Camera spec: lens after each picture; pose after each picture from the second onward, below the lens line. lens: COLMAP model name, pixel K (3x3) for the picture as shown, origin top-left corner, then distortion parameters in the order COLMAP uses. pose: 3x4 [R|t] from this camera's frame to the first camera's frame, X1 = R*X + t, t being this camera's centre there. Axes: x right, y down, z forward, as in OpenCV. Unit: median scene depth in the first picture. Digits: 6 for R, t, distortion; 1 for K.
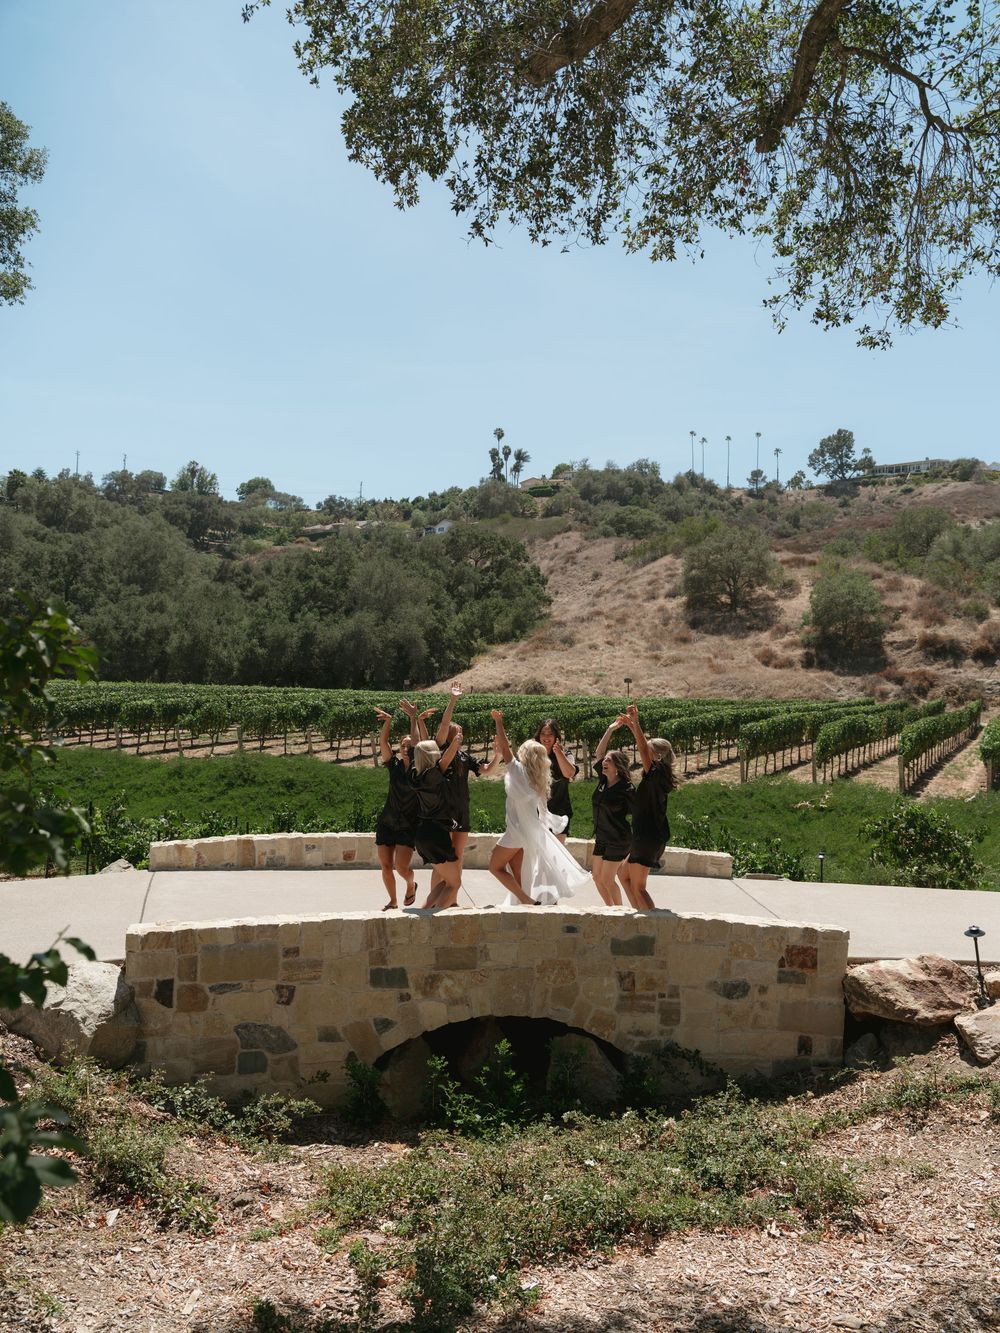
lens RADIAL K [[1015.0, 0, 503.0], [0, 1015.0, 679.2], [0, 0, 1]] dist [-0.004386, 0.012438]
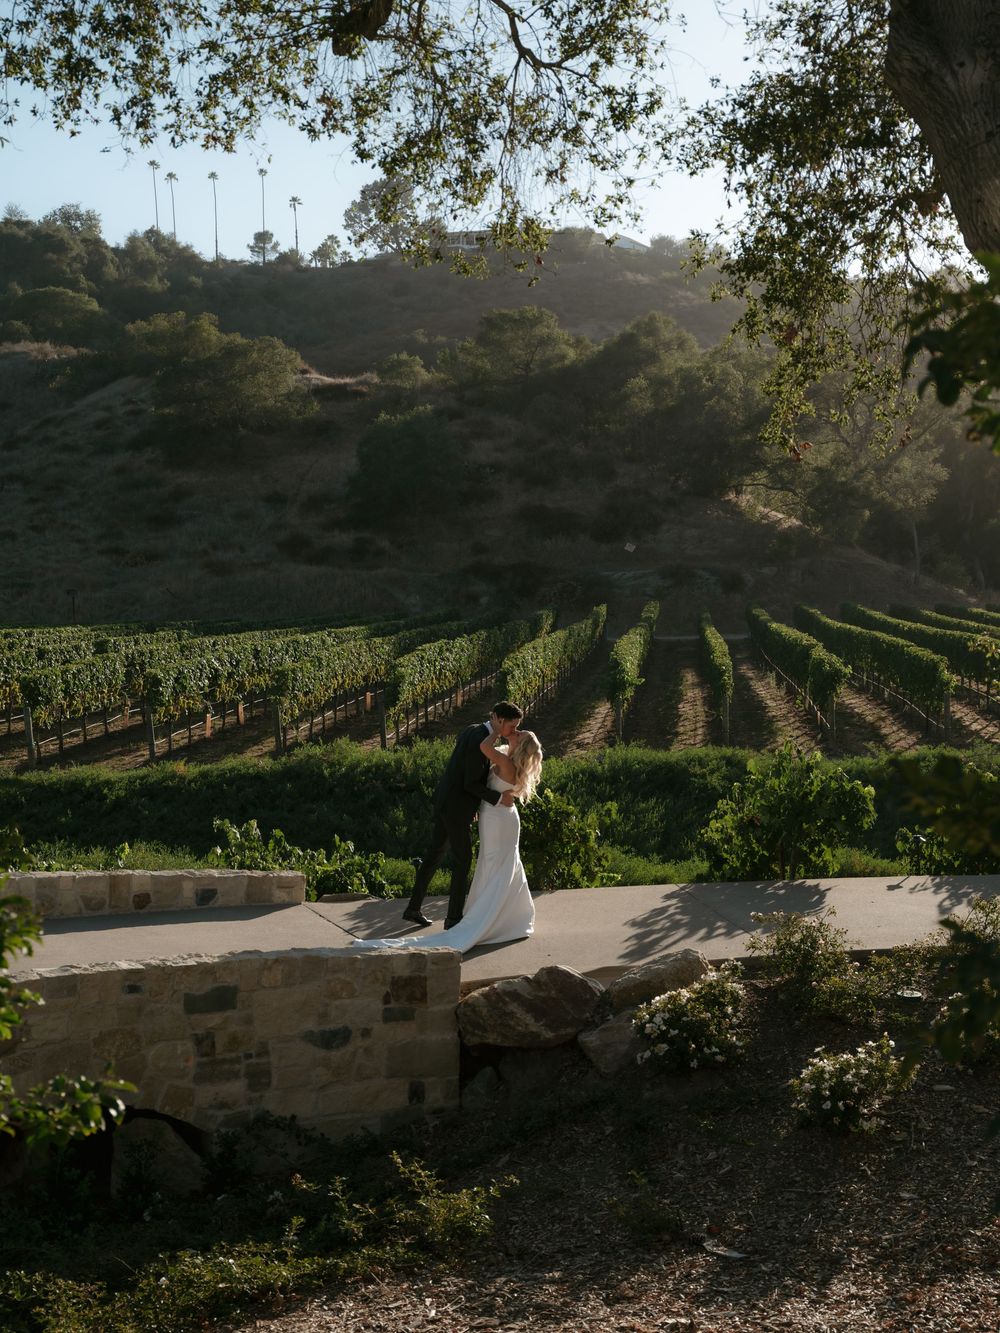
lens RADIAL K [[1687.4, 0, 497.7], [0, 1687.4, 666.0], [0, 0, 1]] dist [0.009295, 0.000000]
pose [[0.929852, -0.051406, 0.364325, -0.130448], [0.032557, 0.997803, 0.057695, -0.069160], [-0.366491, -0.041786, 0.929483, -0.307482]]
